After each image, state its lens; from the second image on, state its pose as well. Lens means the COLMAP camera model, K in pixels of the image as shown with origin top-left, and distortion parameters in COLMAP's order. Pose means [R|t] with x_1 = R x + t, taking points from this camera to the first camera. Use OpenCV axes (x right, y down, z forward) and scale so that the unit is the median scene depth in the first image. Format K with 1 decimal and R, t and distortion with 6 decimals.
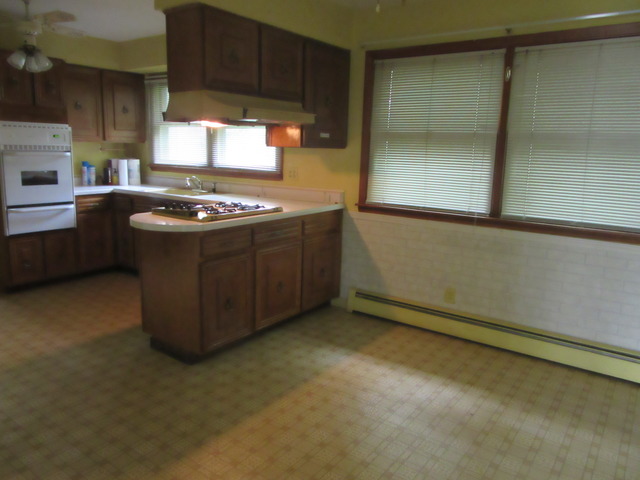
lens RADIAL K [[477.6, 0, 320.0], [0, 477.6, 240.0], [0, 0, 1]] dist [-0.038380, 0.001048]
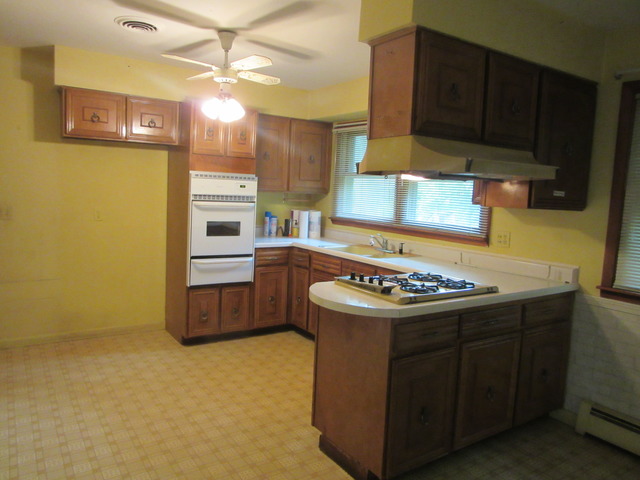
lens RADIAL K [[477.6, 0, 320.0], [0, 477.6, 240.0], [0, 0, 1]] dist [-0.038380, 0.001048]
pose [[0.938549, 0.048890, -0.341667, -0.078450], [-0.082148, 0.993112, -0.083550, -0.048639], [0.335229, 0.106483, 0.936100, 0.166276]]
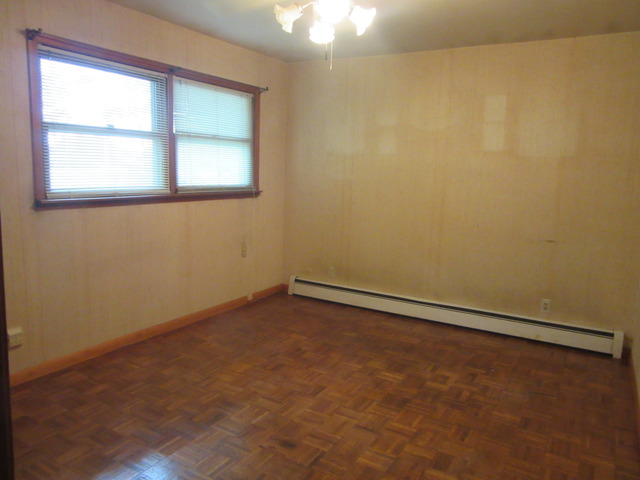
lens RADIAL K [[477.6, 0, 320.0], [0, 477.6, 240.0], [0, 0, 1]] dist [-0.038380, 0.001048]
pose [[-0.084208, -0.172032, 0.981486, -1.122322], [0.153142, 0.971048, 0.183342, -0.207826], [-0.984610, 0.165745, -0.055425, 0.952867]]
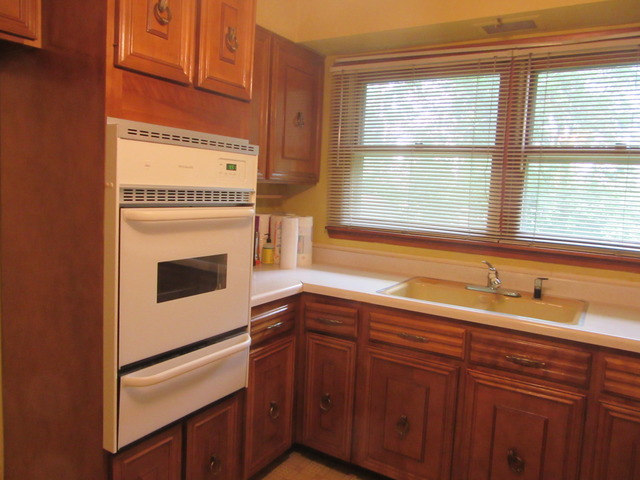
lens RADIAL K [[477.6, 0, 320.0], [0, 477.6, 240.0], [0, 0, 1]] dist [-0.038380, 0.001048]
pose [[0.996464, 0.010694, 0.083340, -0.606410], [-0.004433, 0.997178, -0.074945, -0.152844], [-0.083906, 0.074311, 0.993699, 0.704180]]
